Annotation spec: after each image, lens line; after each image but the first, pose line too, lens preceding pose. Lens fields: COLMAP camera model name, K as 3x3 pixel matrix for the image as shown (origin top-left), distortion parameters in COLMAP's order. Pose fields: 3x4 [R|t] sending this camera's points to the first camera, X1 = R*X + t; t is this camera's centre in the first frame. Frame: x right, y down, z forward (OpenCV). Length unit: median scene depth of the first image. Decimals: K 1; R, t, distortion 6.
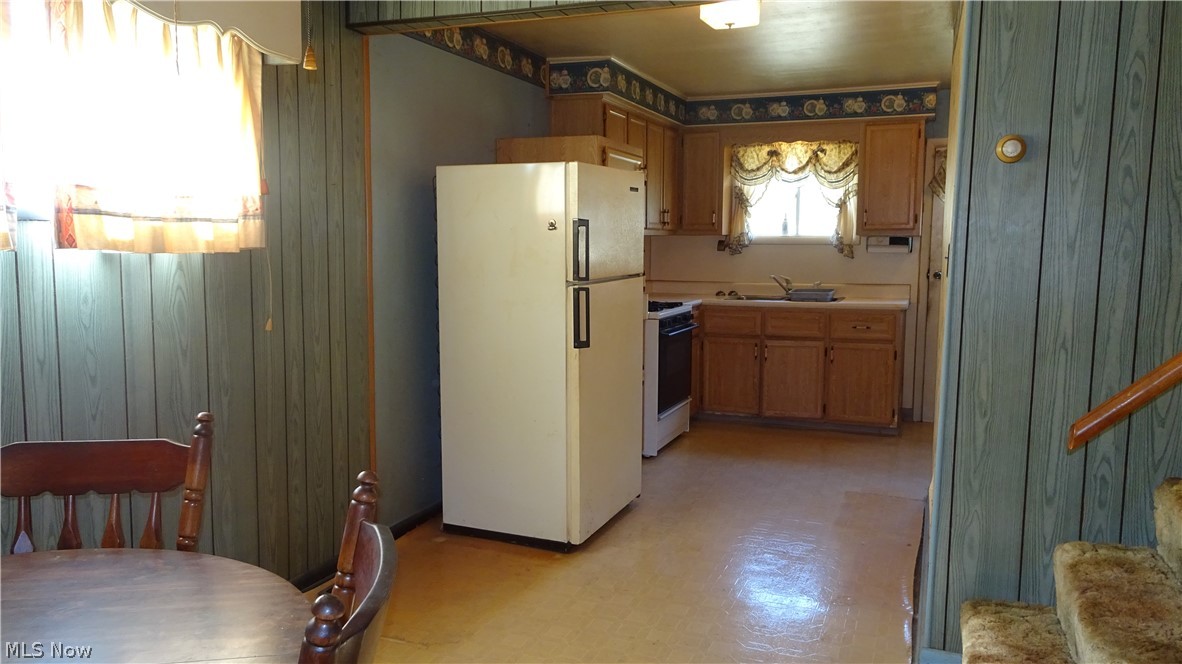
lens RADIAL K [[840.2, 0, 589.0], [0, 840.2, 332.7], [0, 0, 1]] dist [0.024575, 0.003357]
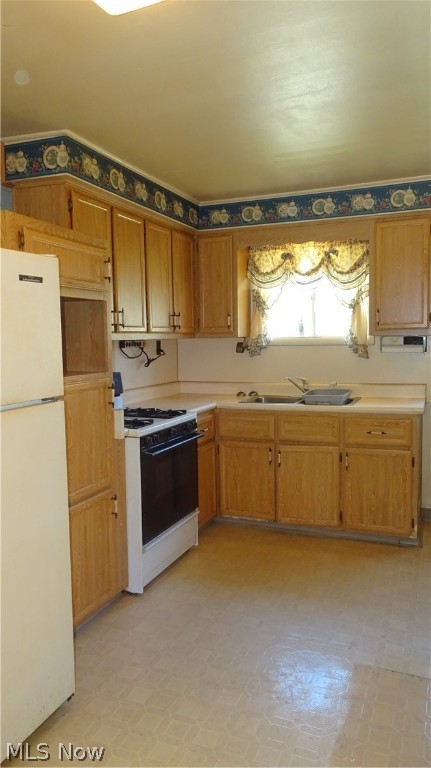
lens RADIAL K [[545.9, 0, 216.3], [0, 545.9, 379.7], [0, 0, 1]] dist [0.024575, 0.003357]
pose [[0.999848, -0.017150, 0.003035, 0.138086], [0.017243, 0.999287, -0.033583, -0.046872], [-0.002457, 0.033630, 0.999431, 0.371297]]
